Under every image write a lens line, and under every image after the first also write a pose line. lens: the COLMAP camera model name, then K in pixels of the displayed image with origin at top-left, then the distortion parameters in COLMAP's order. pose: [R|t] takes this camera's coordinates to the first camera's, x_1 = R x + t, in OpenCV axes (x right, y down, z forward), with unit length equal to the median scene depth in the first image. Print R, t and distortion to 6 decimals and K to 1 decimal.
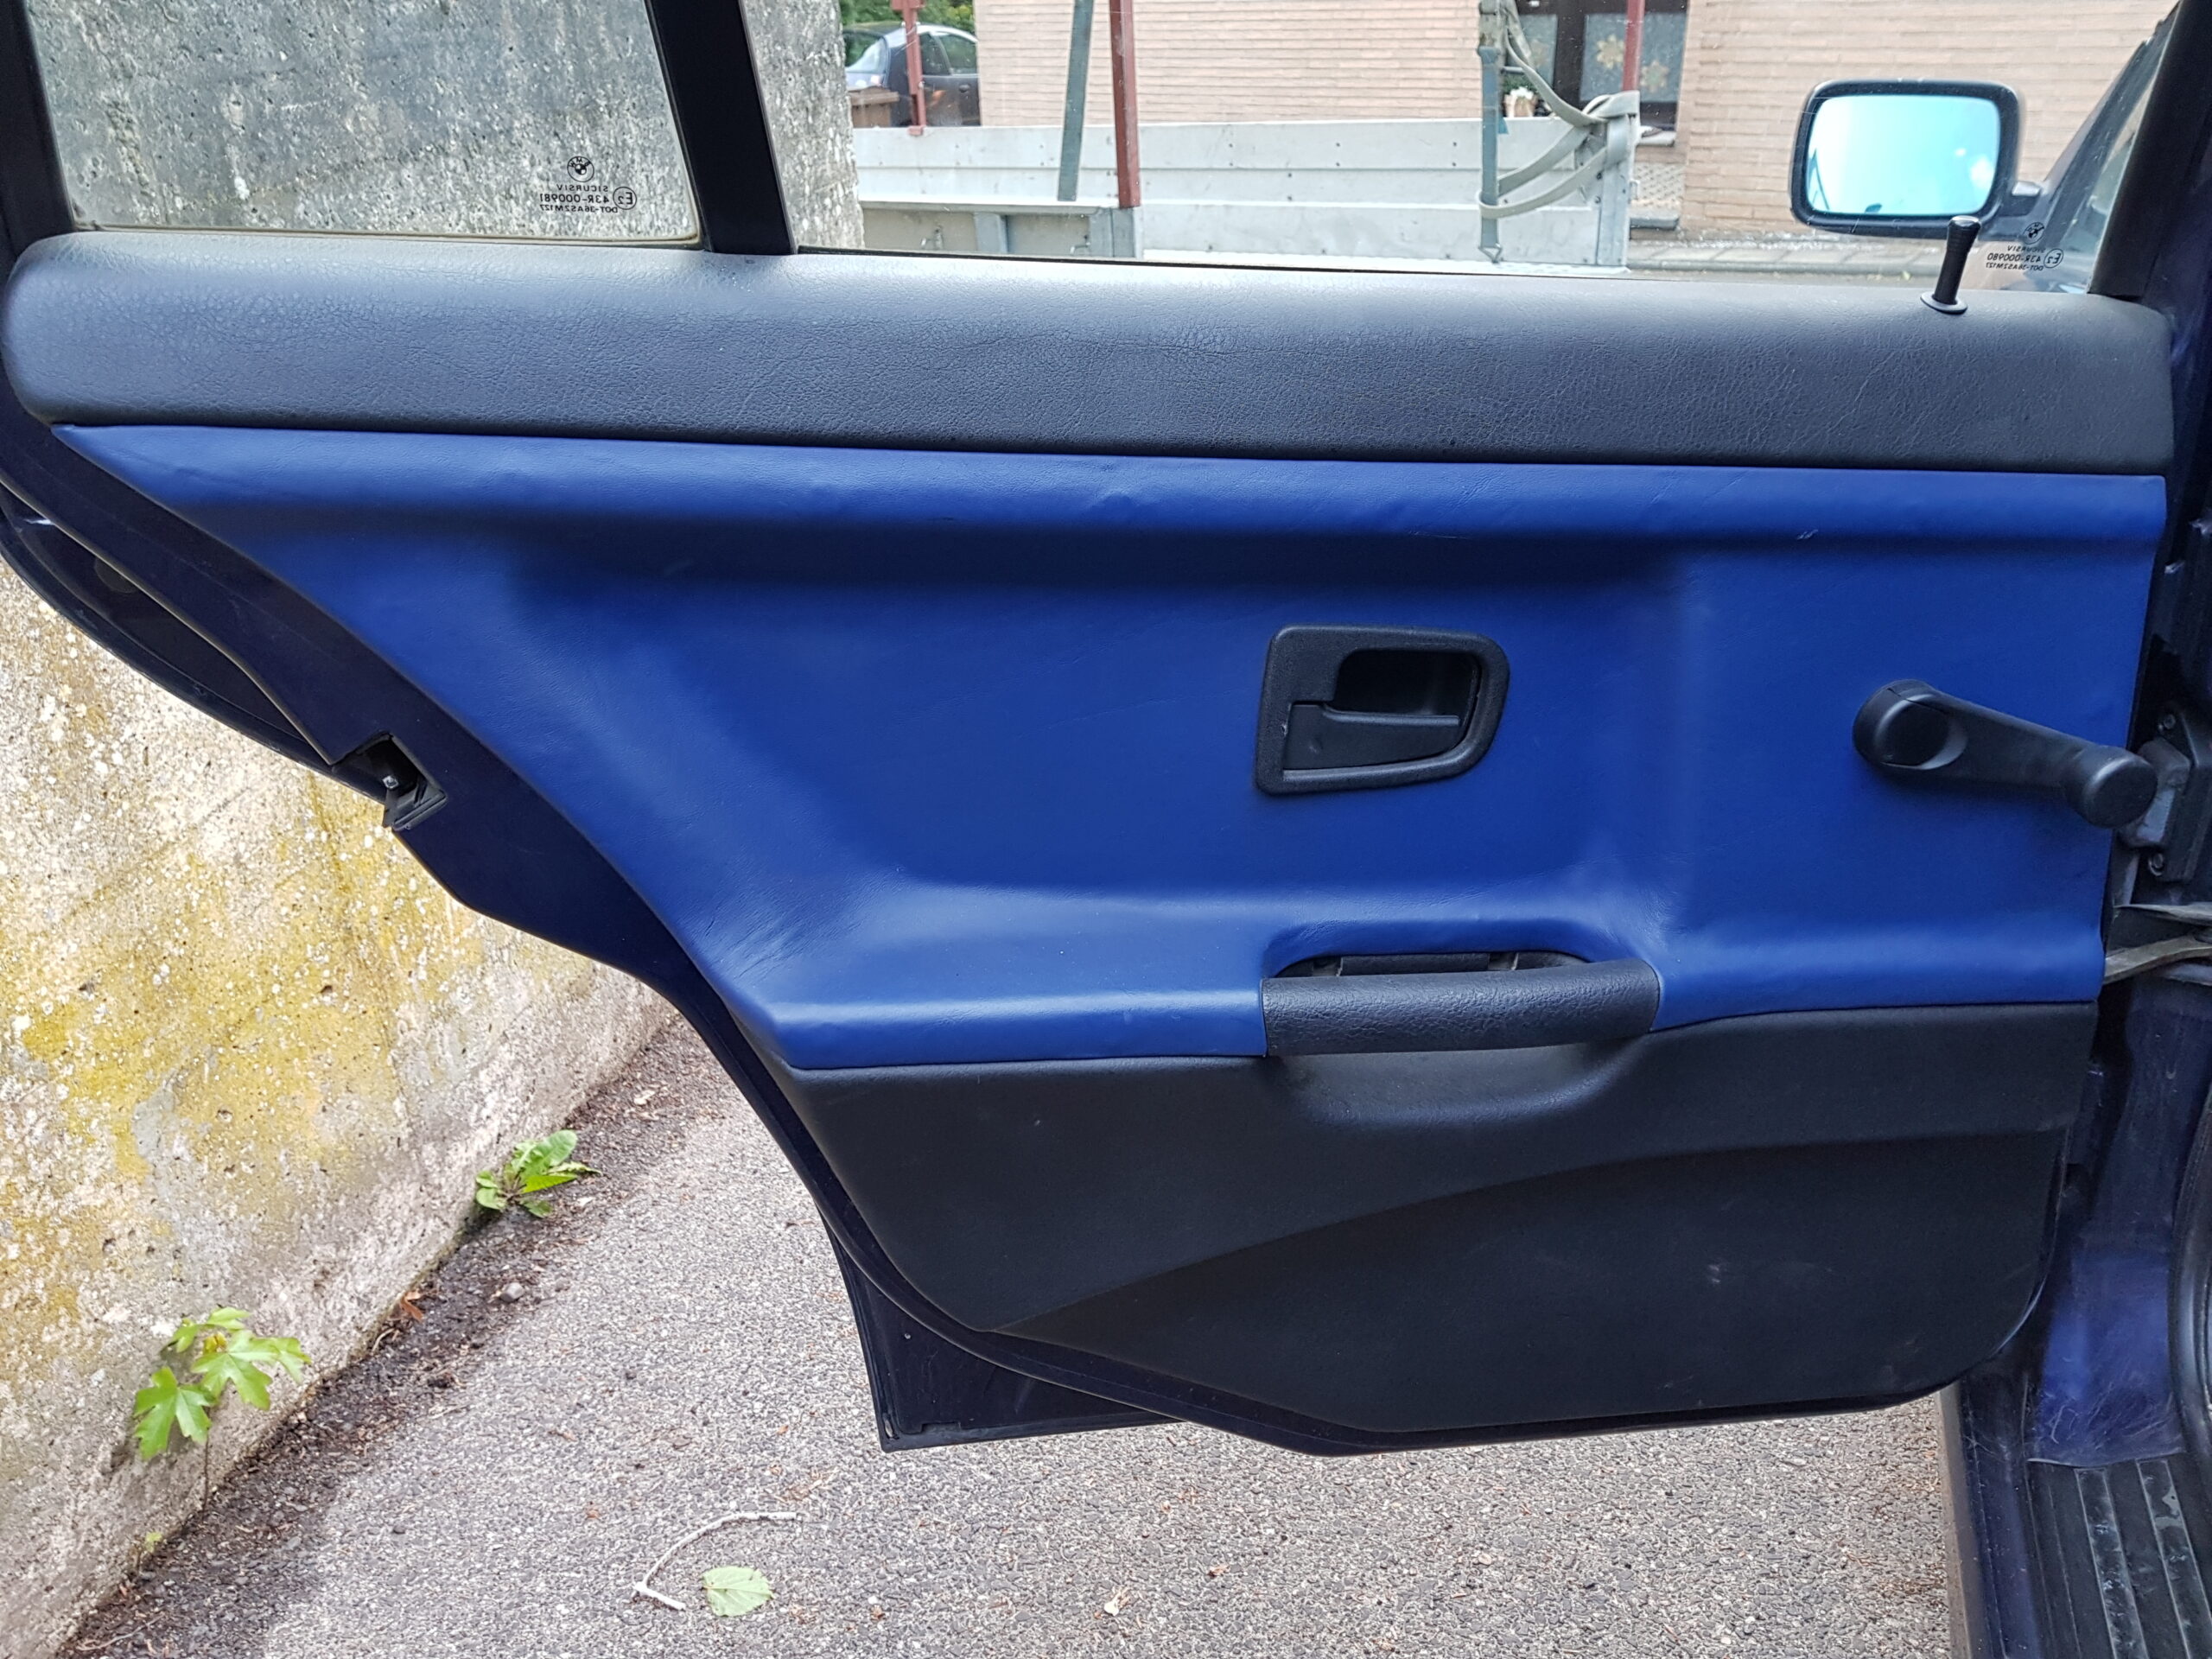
lens RADIAL K [[1704.5, 0, 1110.8], [0, 1704.5, 836.6], [0, 0, 1]] dist [0.028041, -0.038756]
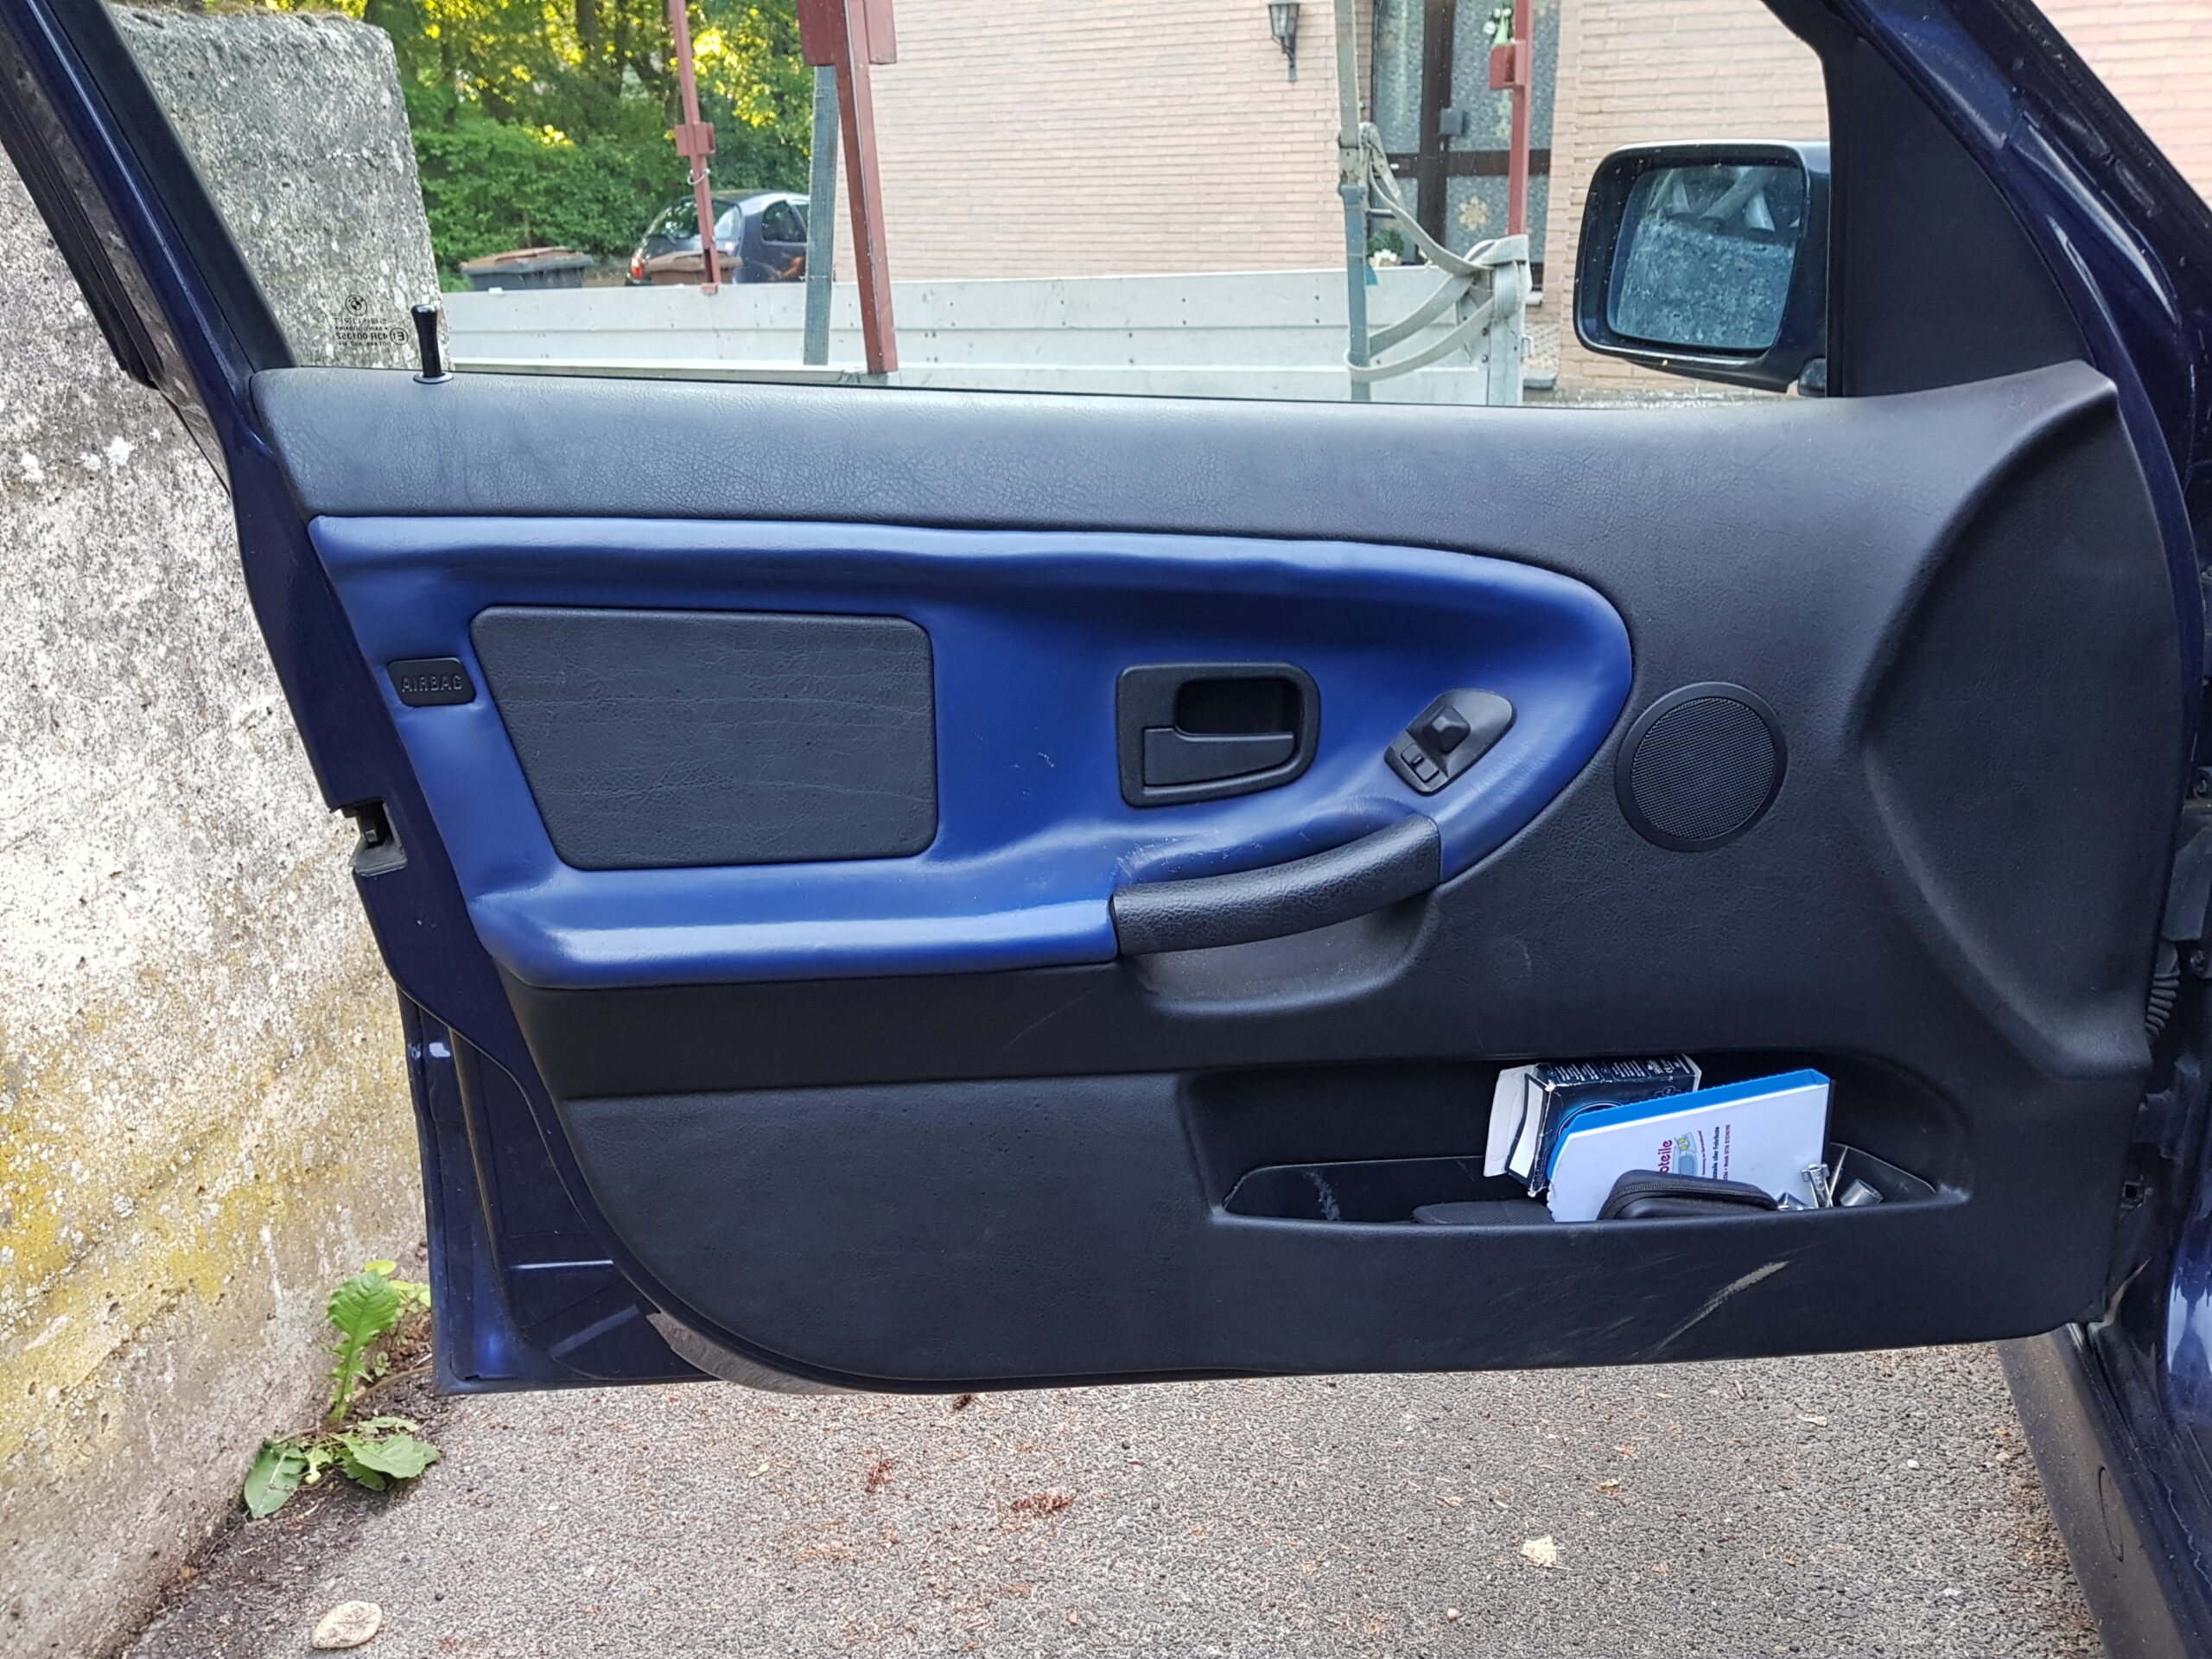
lens RADIAL K [[1704.5, 0, 1098.1], [0, 1704.5, 829.0], [0, 0, 1]] dist [0.028041, -0.038756]
pose [[0.998186, -0.024091, 0.055169, 0.019668], [0.029000, 0.995522, -0.089967, -0.034001], [-0.052755, 0.091404, 0.994416, 0.092692]]
